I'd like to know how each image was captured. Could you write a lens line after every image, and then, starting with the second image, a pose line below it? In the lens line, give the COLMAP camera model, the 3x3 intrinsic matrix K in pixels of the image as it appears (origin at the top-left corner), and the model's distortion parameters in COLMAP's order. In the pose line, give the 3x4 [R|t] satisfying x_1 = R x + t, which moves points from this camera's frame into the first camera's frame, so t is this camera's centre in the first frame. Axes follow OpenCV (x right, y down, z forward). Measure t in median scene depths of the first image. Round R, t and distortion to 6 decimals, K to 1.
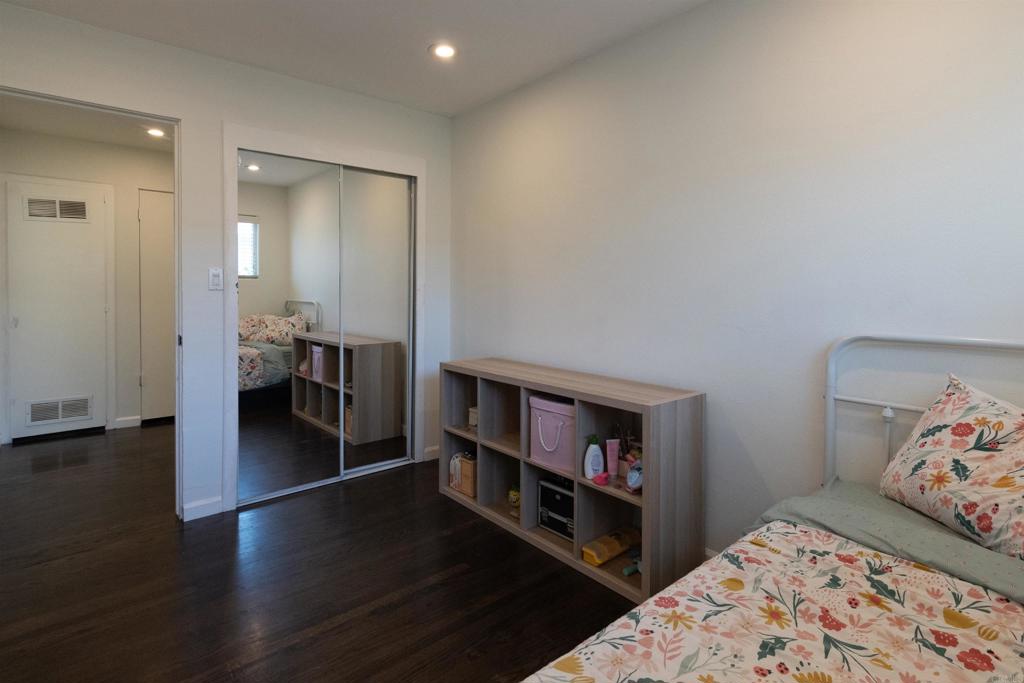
lens RADIAL K [[504.2, 0, 512.0], [0, 504.2, 341.5], [0, 0, 1]] dist [-0.003930, -0.000674]
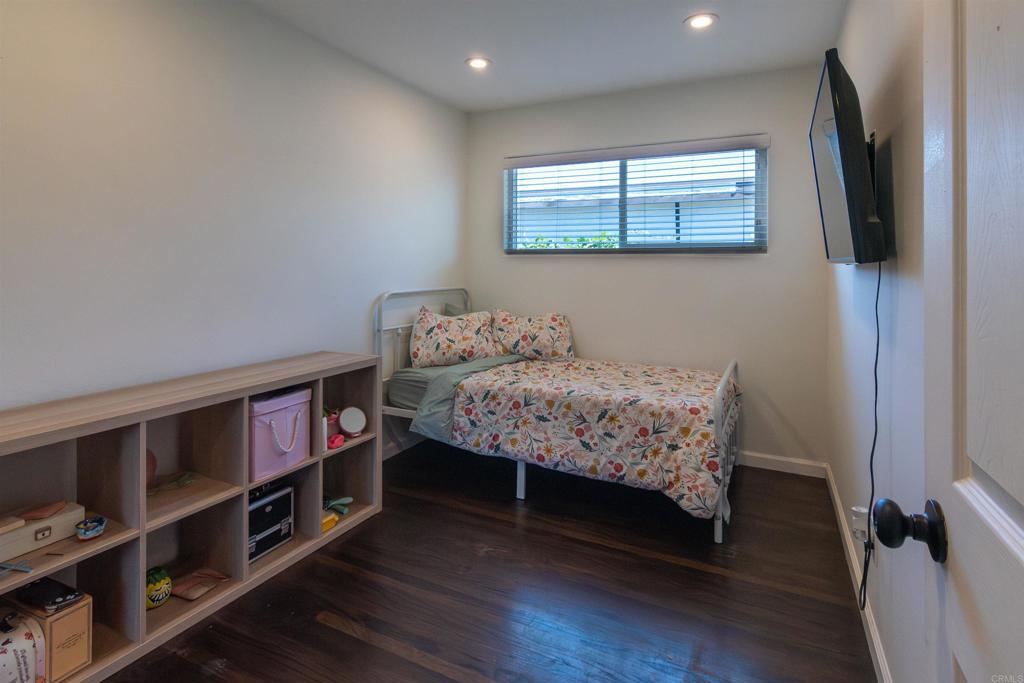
lens RADIAL K [[504.2, 0, 512.0], [0, 504.2, 341.5], [0, 0, 1]] dist [-0.003930, -0.000674]
pose [[-0.384213, -0.138994, 0.912722, -0.848180], [0.092556, 0.977823, 0.187870, -0.102714], [-0.918593, 0.156660, -0.362828, 0.904243]]
